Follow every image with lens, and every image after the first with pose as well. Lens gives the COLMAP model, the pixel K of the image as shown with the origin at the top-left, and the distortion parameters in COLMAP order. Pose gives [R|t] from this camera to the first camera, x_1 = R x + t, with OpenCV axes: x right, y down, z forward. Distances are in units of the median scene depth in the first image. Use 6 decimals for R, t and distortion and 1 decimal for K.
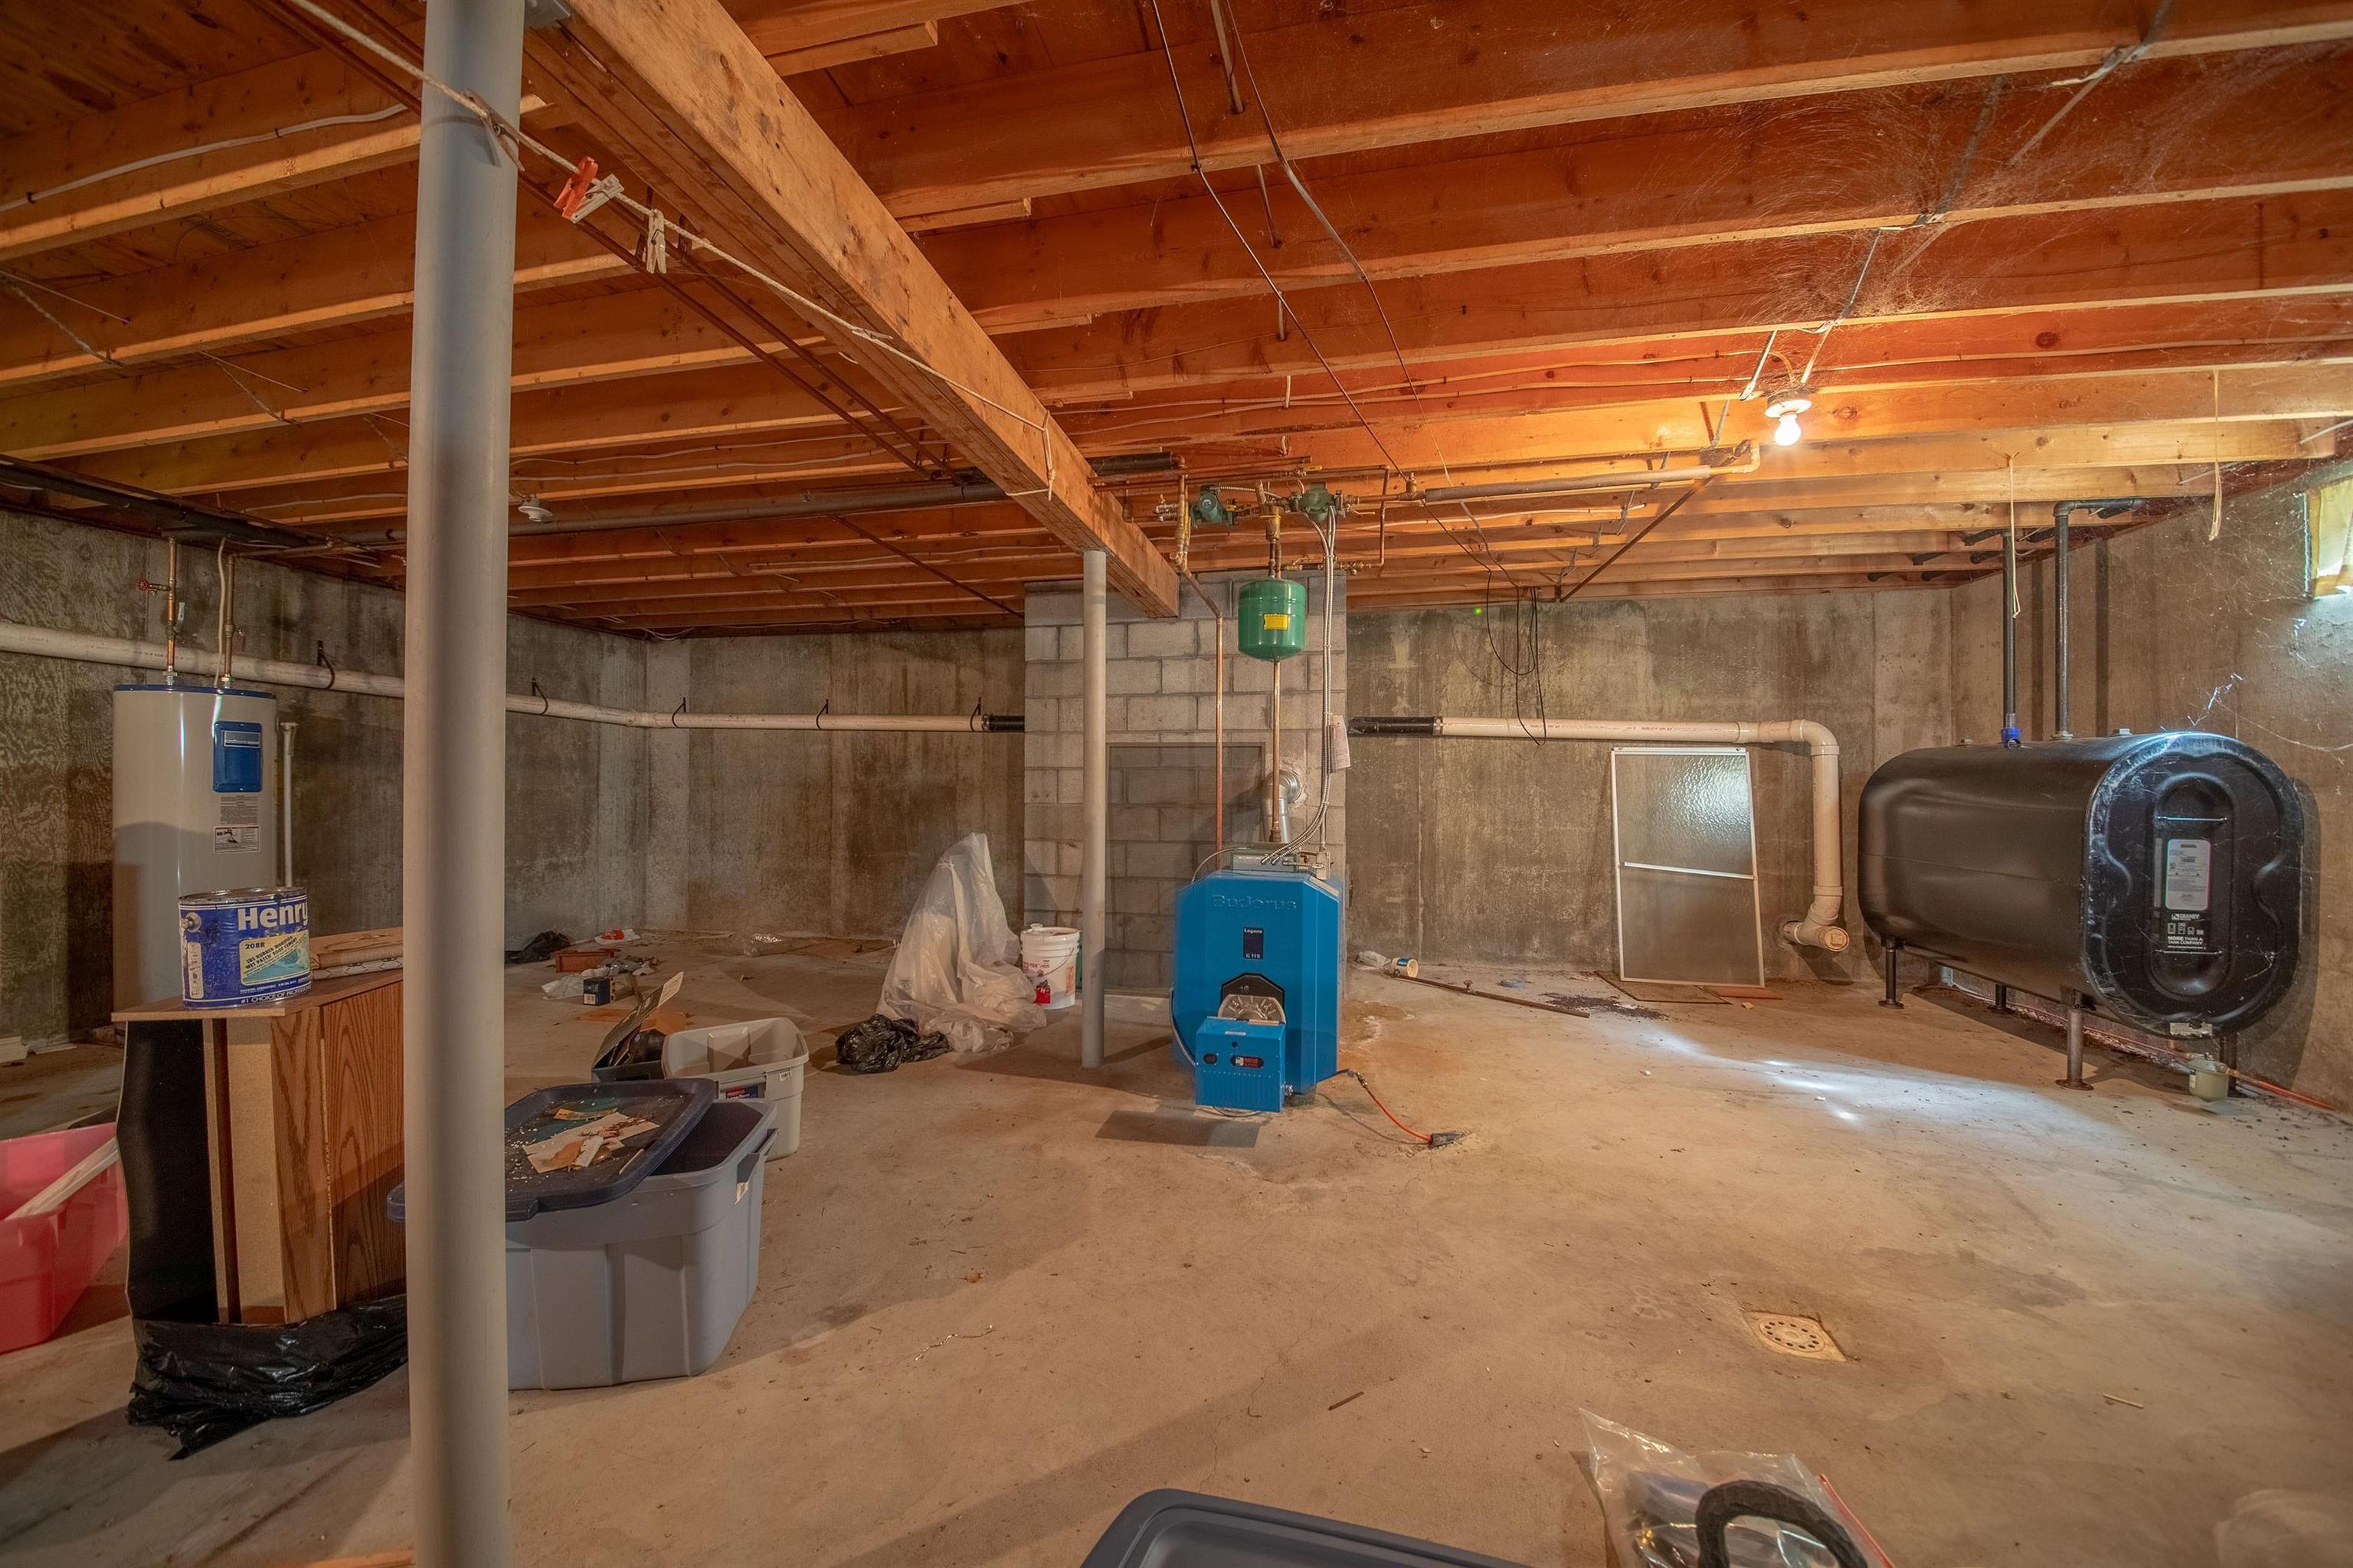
lens RADIAL K [[823.9, 0, 1176.5], [0, 823.9, 784.0], [0, 0, 1]] dist [0.000050, -0.007953]
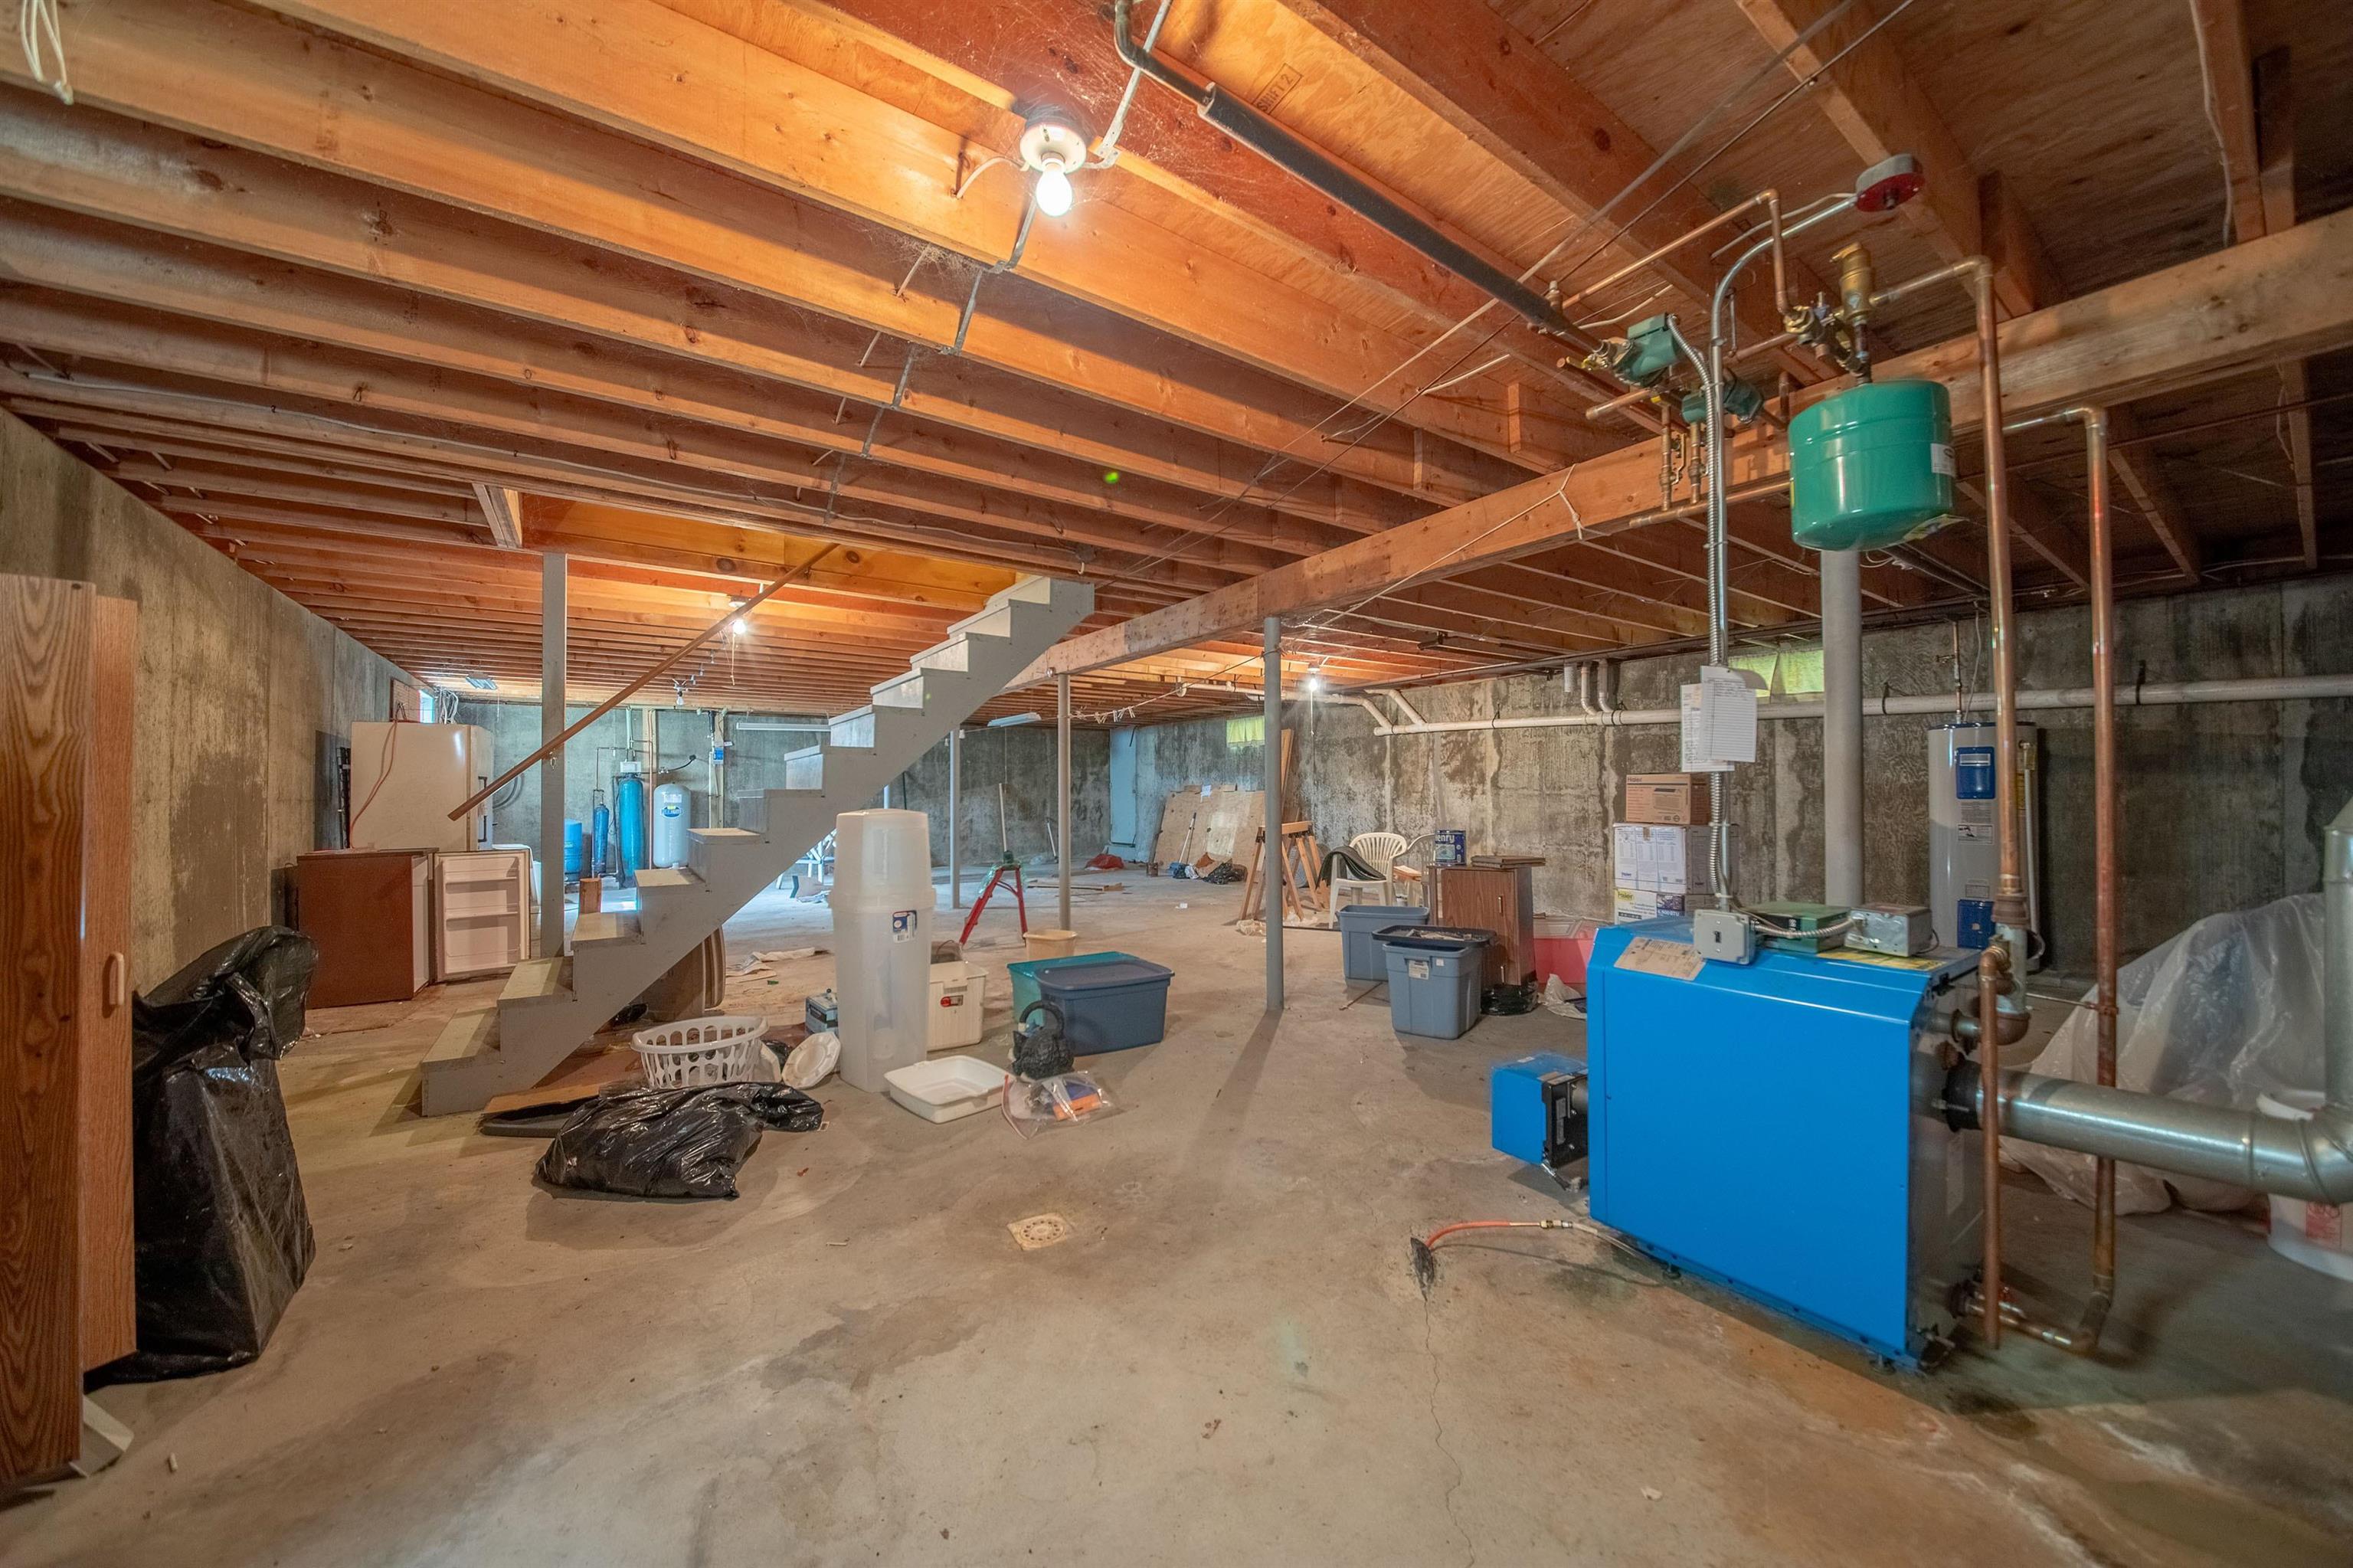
lens RADIAL K [[823.9, 0, 1176.5], [0, 823.9, 784.0], [0, 0, 1]] dist [0.000050, -0.007953]
pose [[-0.690288, -0.009847, -0.723468, 0.797725], [0.002598, 0.999867, -0.016088, 0.003681], [0.723530, -0.012985, -0.690170, 1.059192]]
